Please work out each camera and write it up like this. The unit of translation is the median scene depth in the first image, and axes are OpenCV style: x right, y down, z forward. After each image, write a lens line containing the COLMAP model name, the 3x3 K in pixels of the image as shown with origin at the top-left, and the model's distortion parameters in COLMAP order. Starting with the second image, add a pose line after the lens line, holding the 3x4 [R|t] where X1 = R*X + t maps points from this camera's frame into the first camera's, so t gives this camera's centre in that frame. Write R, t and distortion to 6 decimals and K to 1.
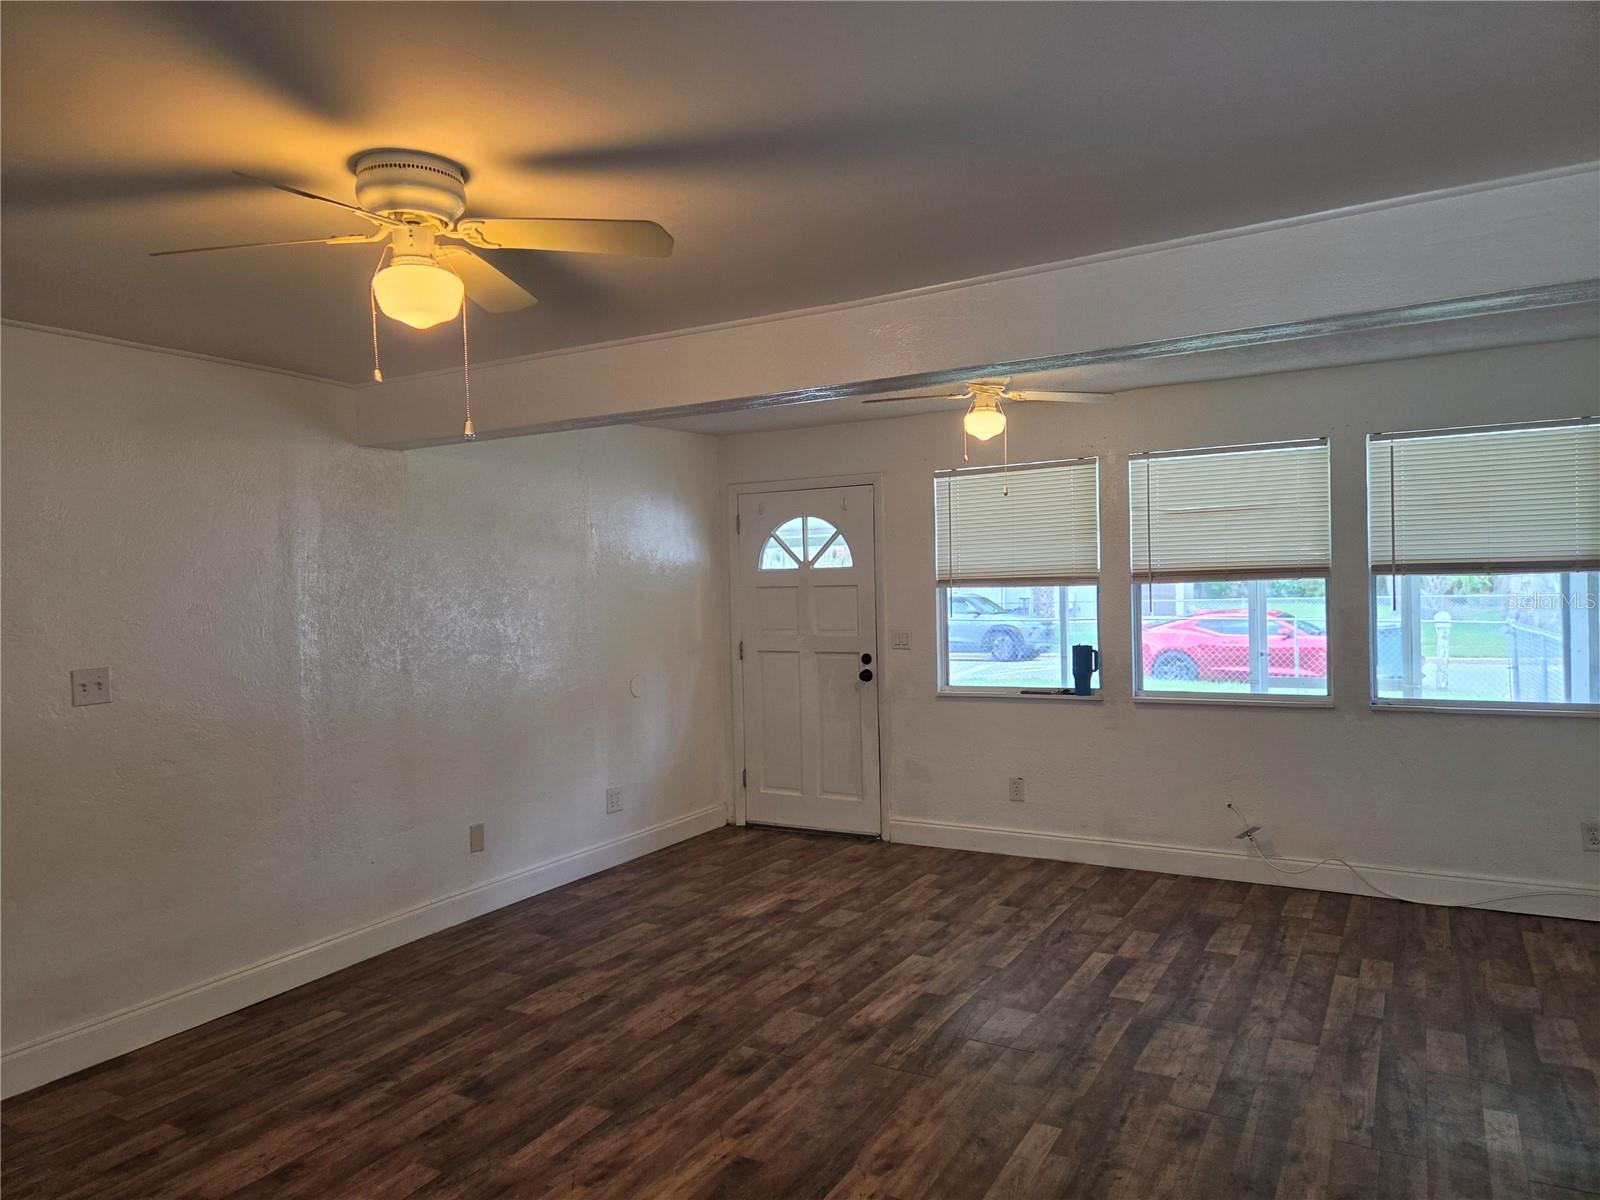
lens RADIAL K [[1065.5, 0, 799.4], [0, 1065.5, 599.7], [0, 0, 1]] dist [0.033479, -0.008375]
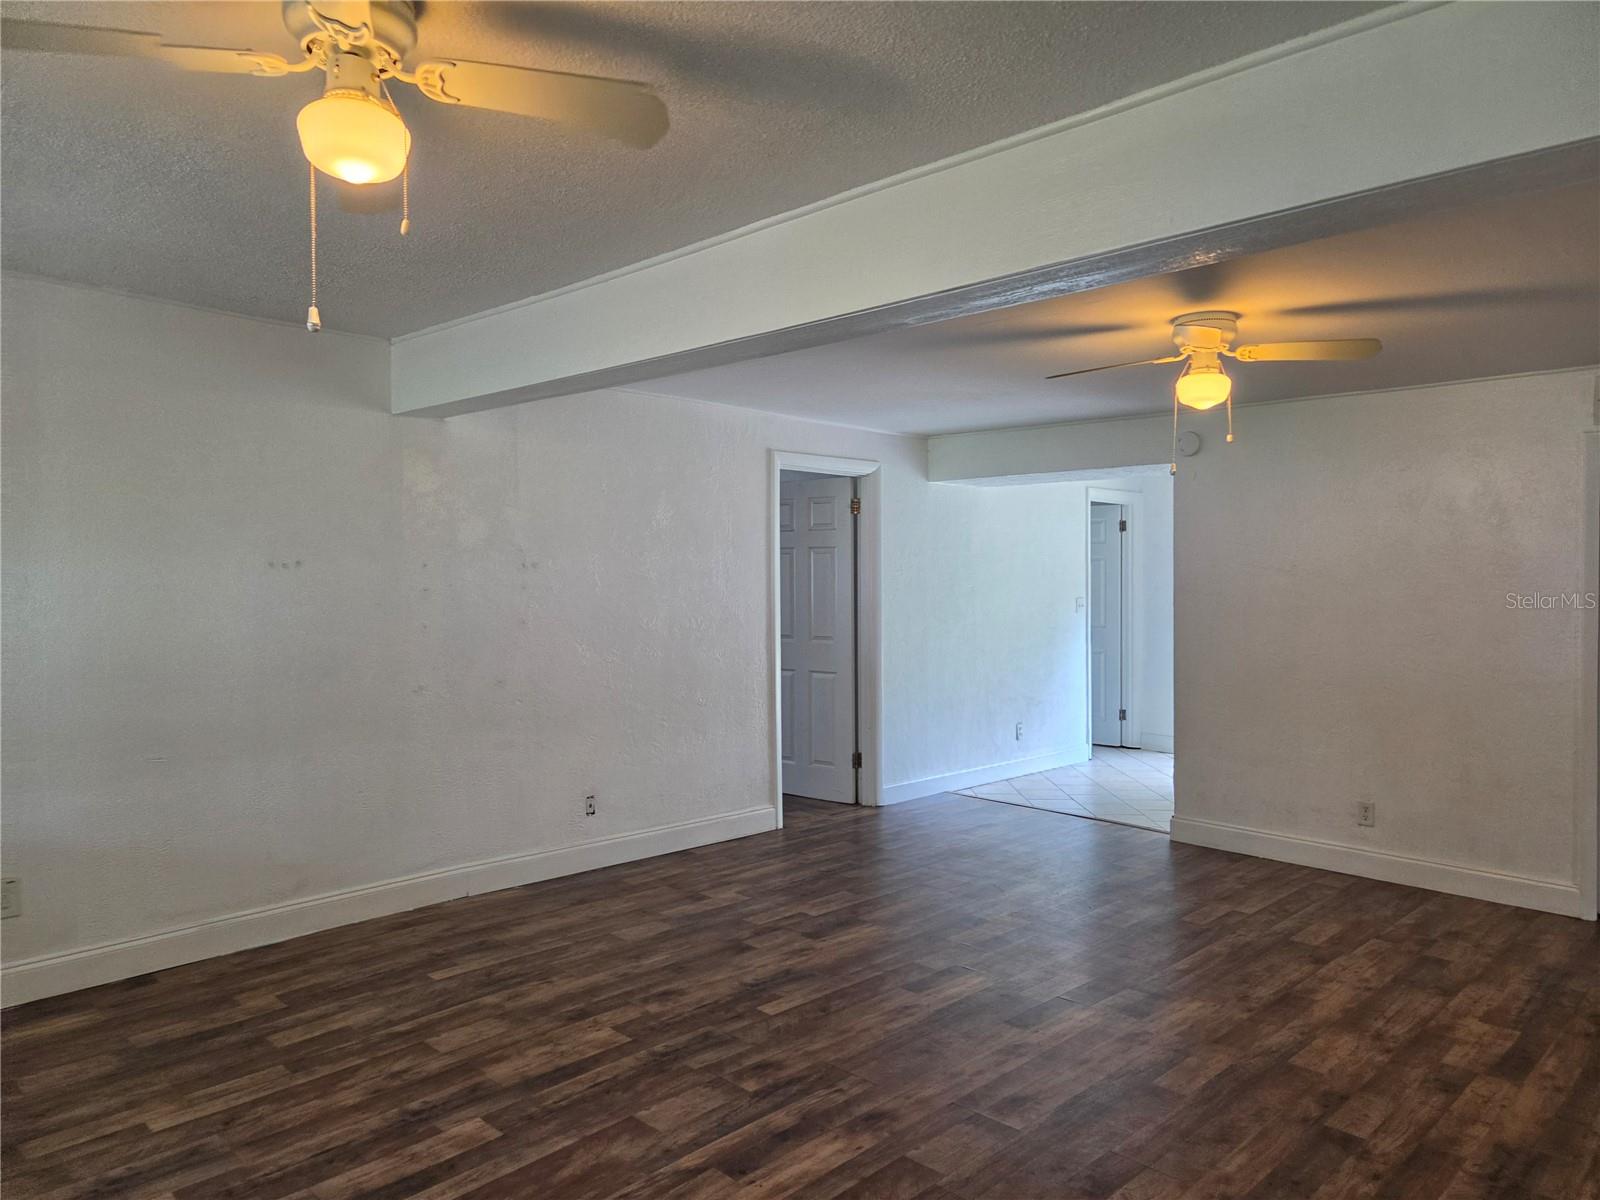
lens RADIAL K [[1065.5, 0, 800.5], [0, 1065.5, 596.4], [0, 0, 1]] dist [0.033479, -0.008375]
pose [[-0.966103, 0.017279, 0.257579, -0.109525], [0.023829, 0.999467, 0.022328, -0.004727], [-0.257056, 0.027709, -0.965999, 1.830518]]
